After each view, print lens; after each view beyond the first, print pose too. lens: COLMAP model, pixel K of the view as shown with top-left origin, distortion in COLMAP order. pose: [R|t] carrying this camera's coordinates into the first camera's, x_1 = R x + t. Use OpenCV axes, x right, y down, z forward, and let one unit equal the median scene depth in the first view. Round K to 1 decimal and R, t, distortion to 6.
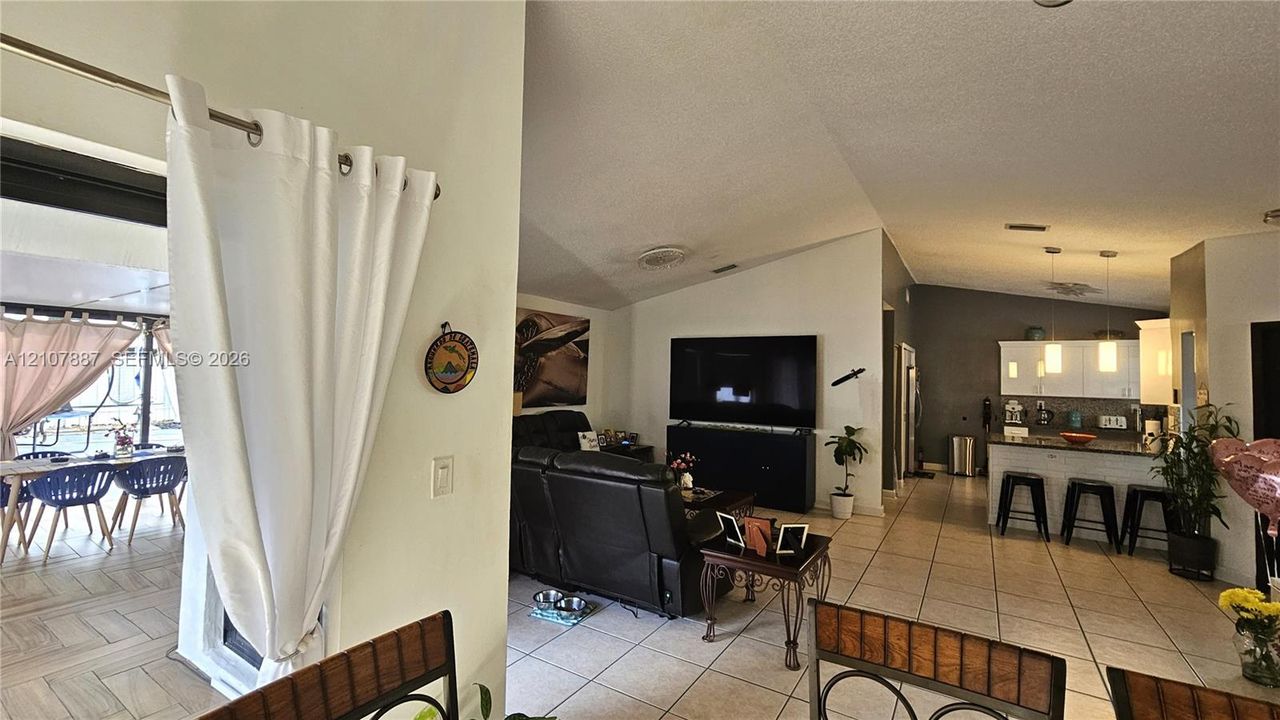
lens RADIAL K [[511.9, 0, 640.0], [0, 511.9, 360.0], [0, 0, 1]] dist [0.000927, 0.000054]
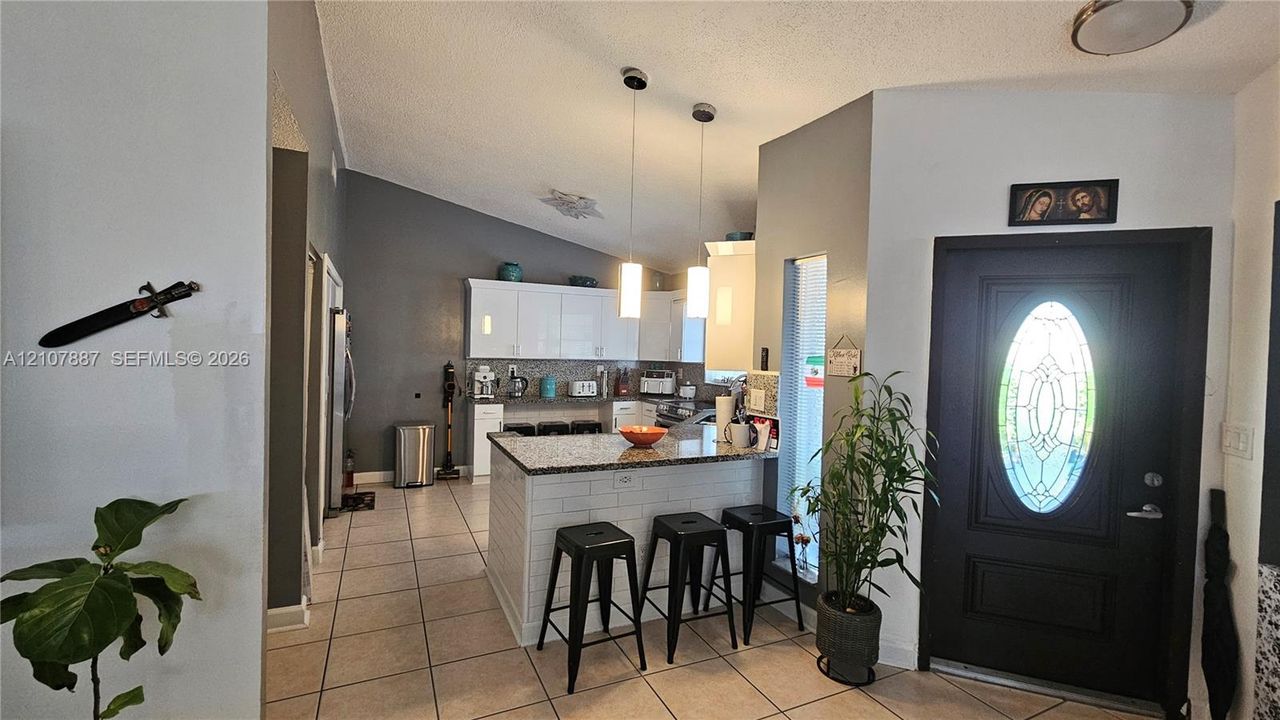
lens RADIAL K [[581.2, 0, 675.4], [0, 581.2, 354.6], [0, 0, 1]] dist [0.000592, 0.000116]
pose [[0.513837, -0.017459, 0.857710, 0.194204], [-0.037889, 0.998356, 0.043020, 0.020761], [-0.857051, -0.054603, 0.512331, 0.395164]]
